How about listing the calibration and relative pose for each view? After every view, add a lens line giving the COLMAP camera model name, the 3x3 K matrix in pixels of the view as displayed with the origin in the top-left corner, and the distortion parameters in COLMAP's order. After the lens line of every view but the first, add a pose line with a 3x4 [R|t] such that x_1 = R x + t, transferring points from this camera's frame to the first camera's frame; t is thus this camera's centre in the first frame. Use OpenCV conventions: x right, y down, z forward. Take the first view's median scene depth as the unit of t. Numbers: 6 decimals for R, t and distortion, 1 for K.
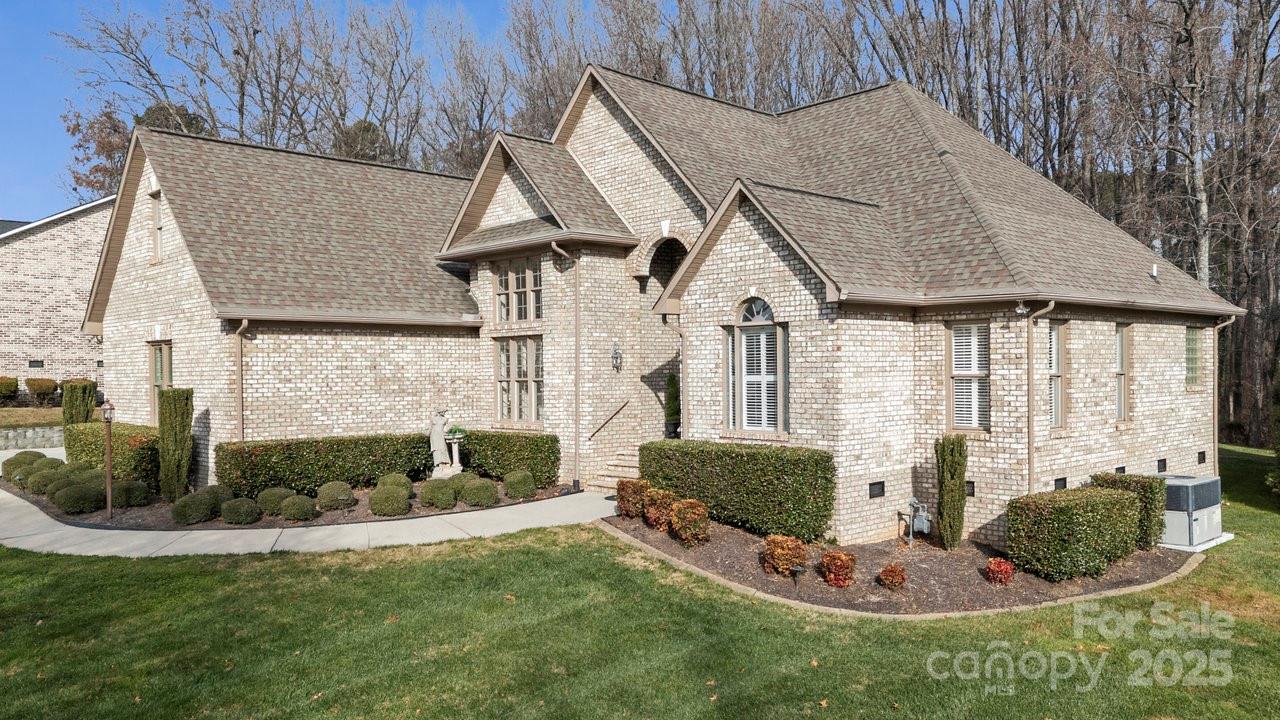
lens RADIAL K [[953.5, 0, 641.1], [0, 953.5, 367.7], [0, 0, 1]] dist [0.059430, -0.023359]
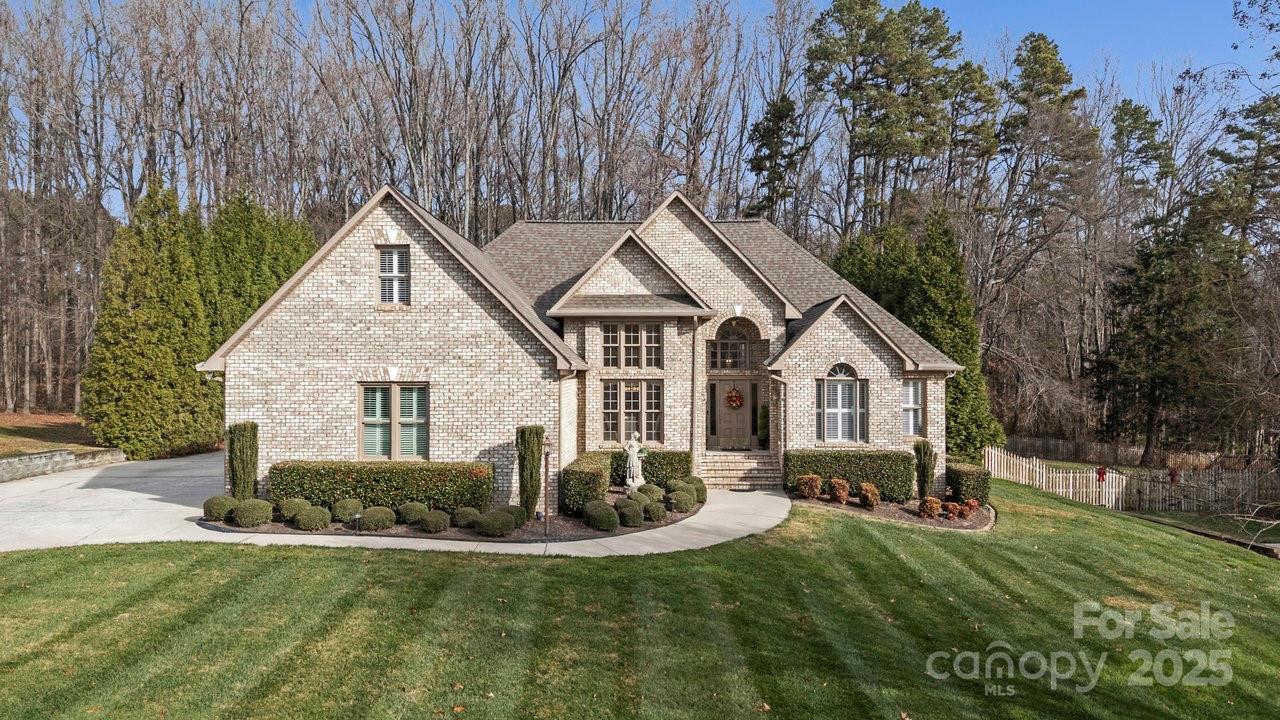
lens RADIAL K [[953.5, 0, 636.2], [0, 953.5, 358.2], [0, 0, 1]] dist [0.059430, -0.023359]
pose [[0.696842, 0.024740, 0.716798, -1.182410], [-0.006953, 0.999591, -0.027741, -0.028729], [-0.717191, 0.014347, 0.696729, 0.068307]]
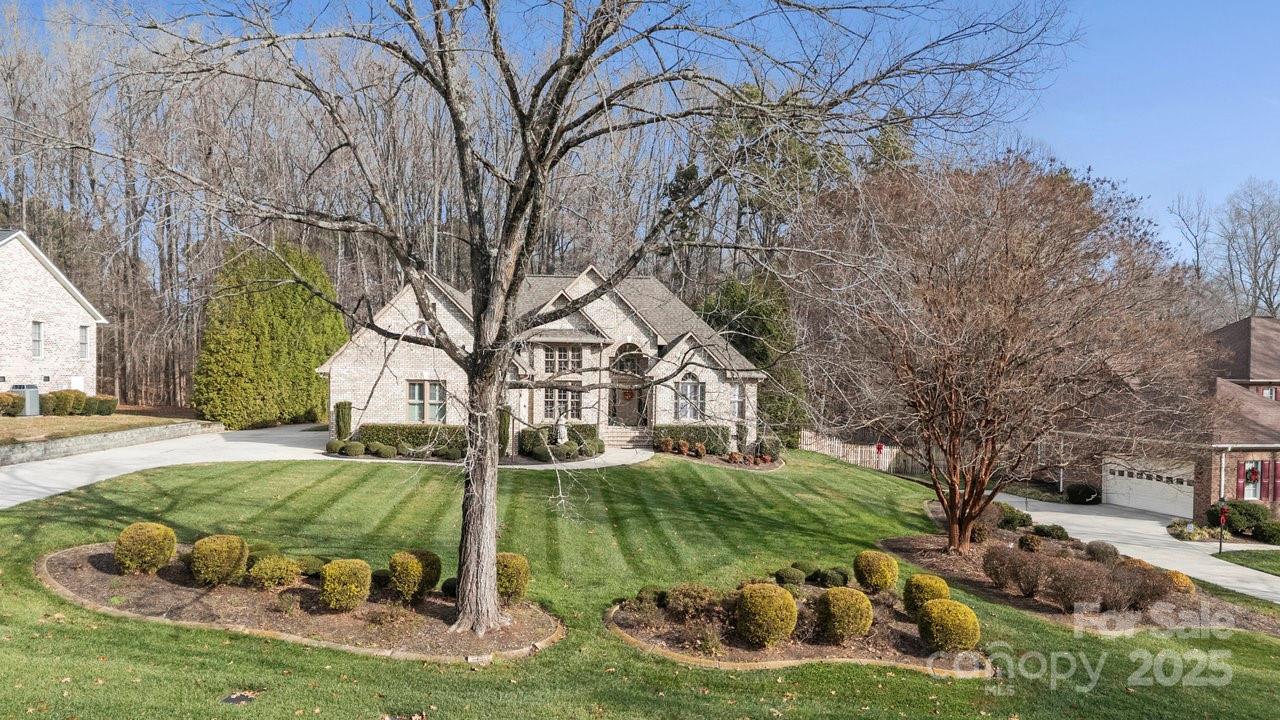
lens RADIAL K [[953.5, 0, 646.4], [0, 953.5, 371.3], [0, 0, 1]] dist [0.059430, -0.023359]
pose [[0.645212, 0.027755, 0.763499, -1.836204], [-0.019793, 0.999612, -0.019612, -0.017572], [-0.763747, -0.002458, 0.645511, -0.619928]]
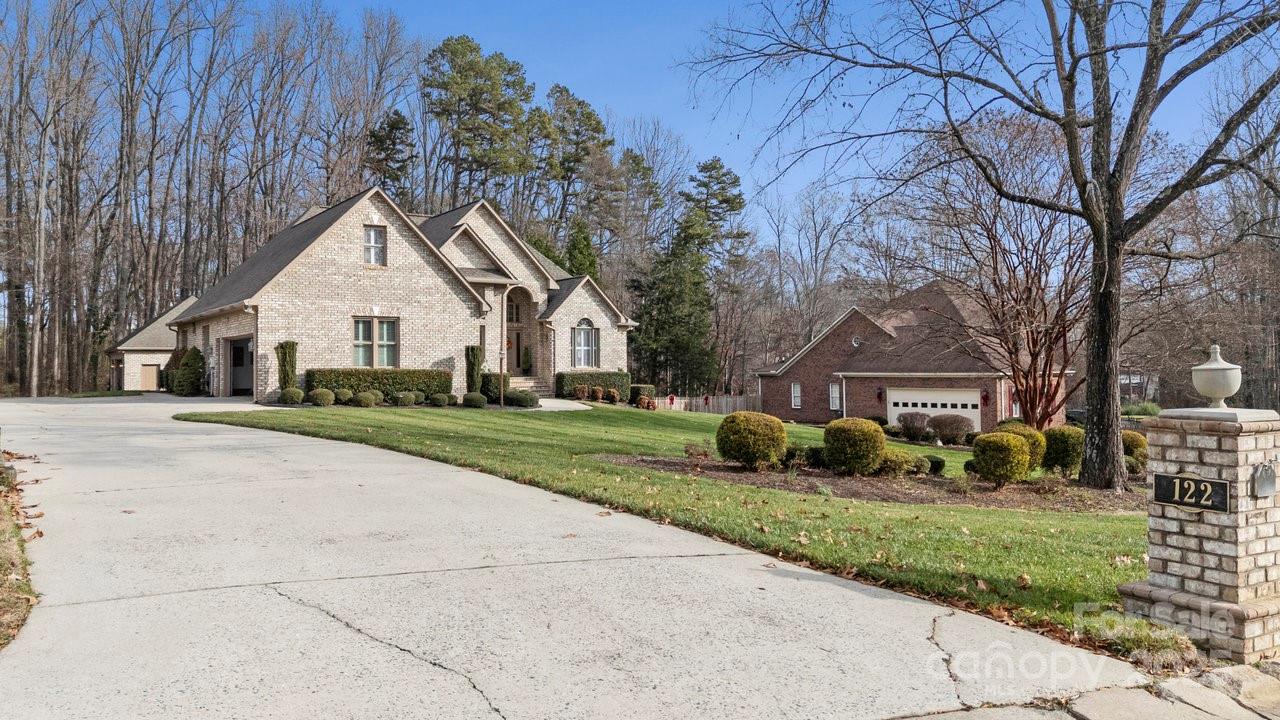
lens RADIAL K [[953.5, 0, 638.2], [0, 953.5, 354.3], [0, 0, 1]] dist [0.059430, -0.023359]
pose [[0.198056, 0.025058, 0.979870, -2.176411], [0.007762, 0.999602, -0.027132, 0.090594], [-0.980160, 0.012979, 0.197783, 0.279821]]
